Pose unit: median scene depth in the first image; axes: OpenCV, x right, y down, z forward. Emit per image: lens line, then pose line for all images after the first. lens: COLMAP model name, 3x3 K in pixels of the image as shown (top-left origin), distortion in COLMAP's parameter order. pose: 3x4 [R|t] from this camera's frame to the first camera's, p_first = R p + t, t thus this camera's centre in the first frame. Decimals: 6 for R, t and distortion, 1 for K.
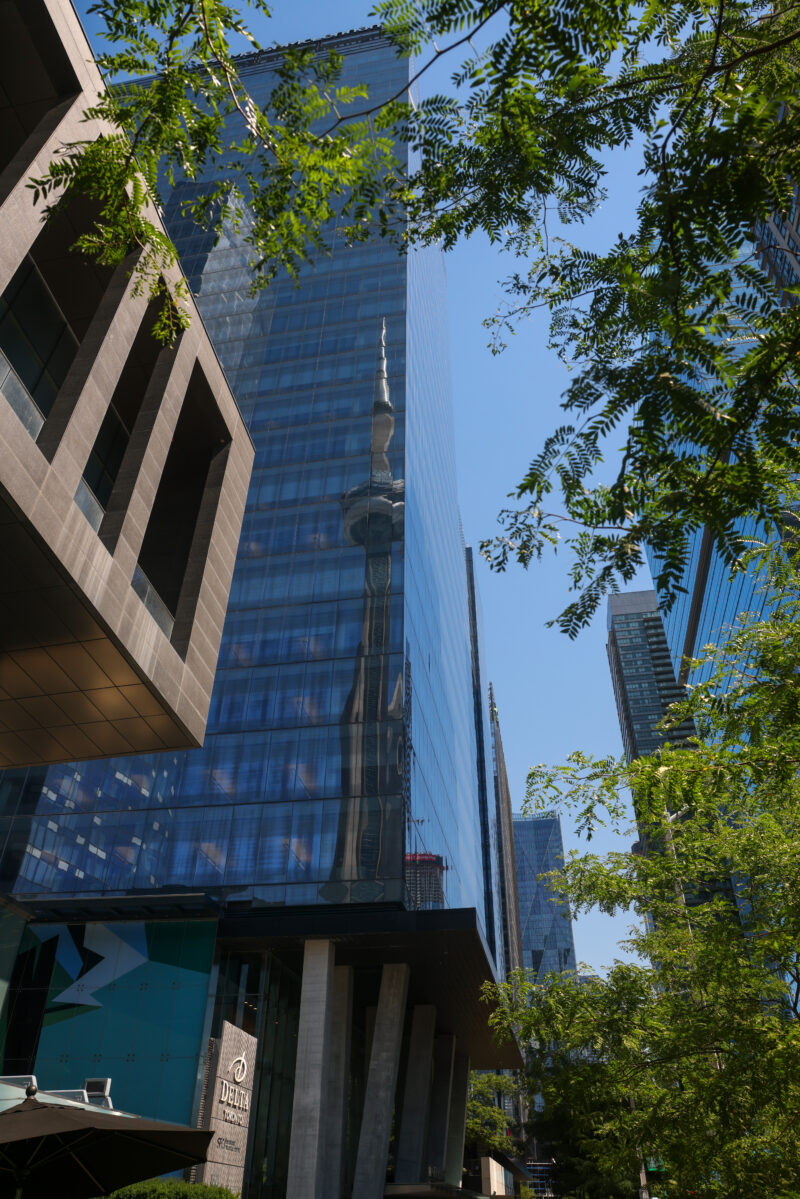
lens RADIAL K [[820.4, 0, 400.0], [0, 820.4, 599.5], [0, 0, 1]] dist [-0.111530, 0.088804]
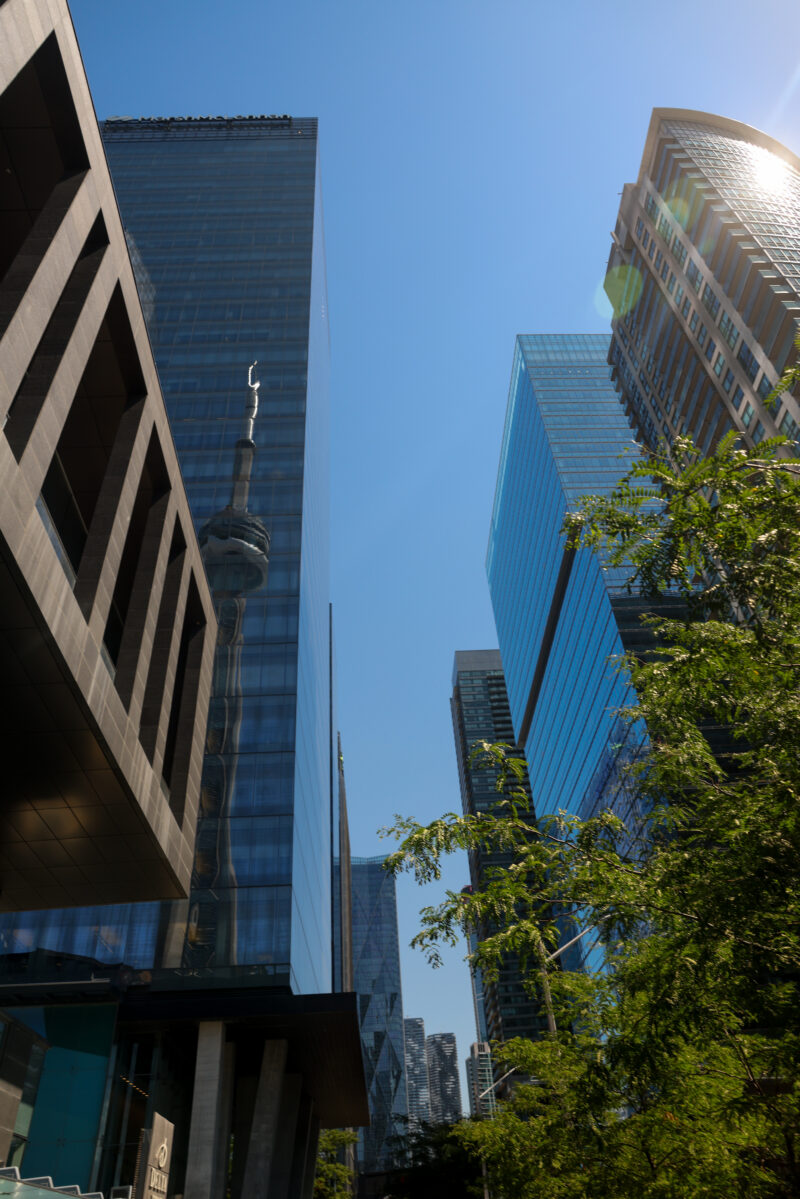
lens RADIAL K [[820.4, 0, 400.0], [0, 820.4, 599.5], [0, 0, 1]] dist [-0.111530, 0.088804]
pose [[0.980114, 0.072716, 0.184633, -0.047646], [-0.064667, 0.996690, -0.049257, -0.059672], [-0.187604, 0.036338, 0.981572, -0.072675]]
